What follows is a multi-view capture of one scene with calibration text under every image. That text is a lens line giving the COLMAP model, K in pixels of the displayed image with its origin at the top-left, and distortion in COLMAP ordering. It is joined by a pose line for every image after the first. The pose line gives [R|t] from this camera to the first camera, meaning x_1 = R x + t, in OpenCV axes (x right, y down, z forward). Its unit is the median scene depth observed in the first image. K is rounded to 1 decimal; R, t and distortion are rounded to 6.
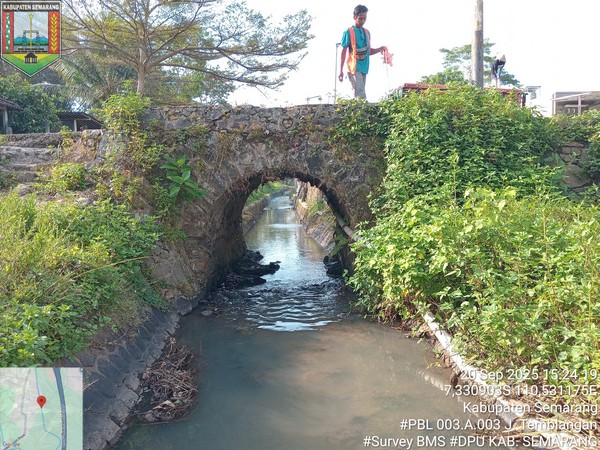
lens RADIAL K [[450.9, 0, 299.9], [0, 450.9, 225.3], [0, 0, 1]] dist [0.001800, -0.036127]
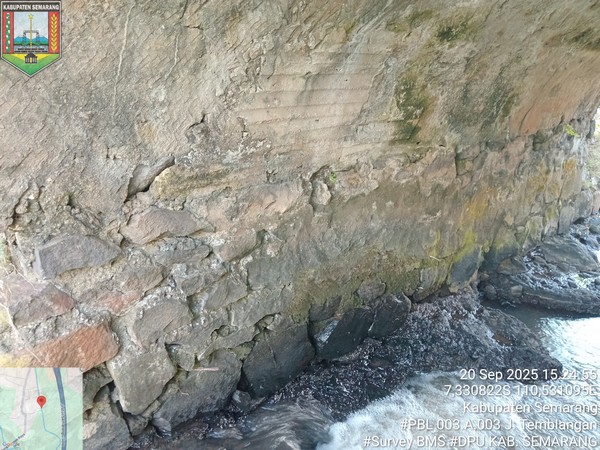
lens RADIAL K [[450.9, 0, 301.1], [0, 450.9, 223.7], [0, 0, 1]] dist [0.001800, -0.036127]
pose [[0.656649, 0.288527, -0.696825, -0.012835], [-0.102237, 0.949455, 0.296788, -0.025433], [0.747235, -0.123645, 0.652956, 0.640967]]
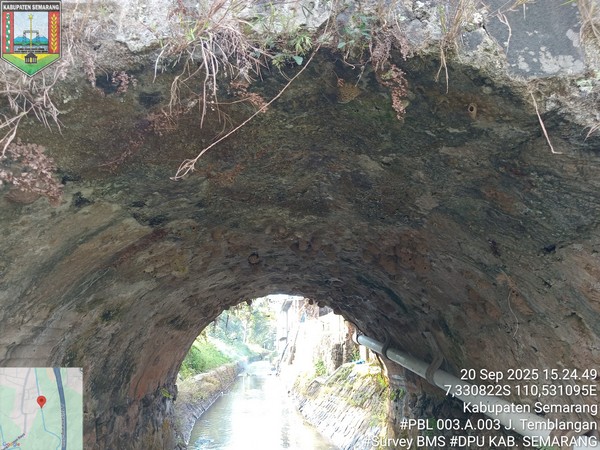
lens RADIAL K [[450.9, 0, 300.5], [0, 450.9, 224.3], [0, 0, 1]] dist [0.001800, -0.036127]
pose [[0.998912, 0.021269, 0.041506, -0.030371], [-0.005121, 0.934592, -0.355685, -0.011277], [-0.046356, 0.355086, 0.933684, 0.569000]]
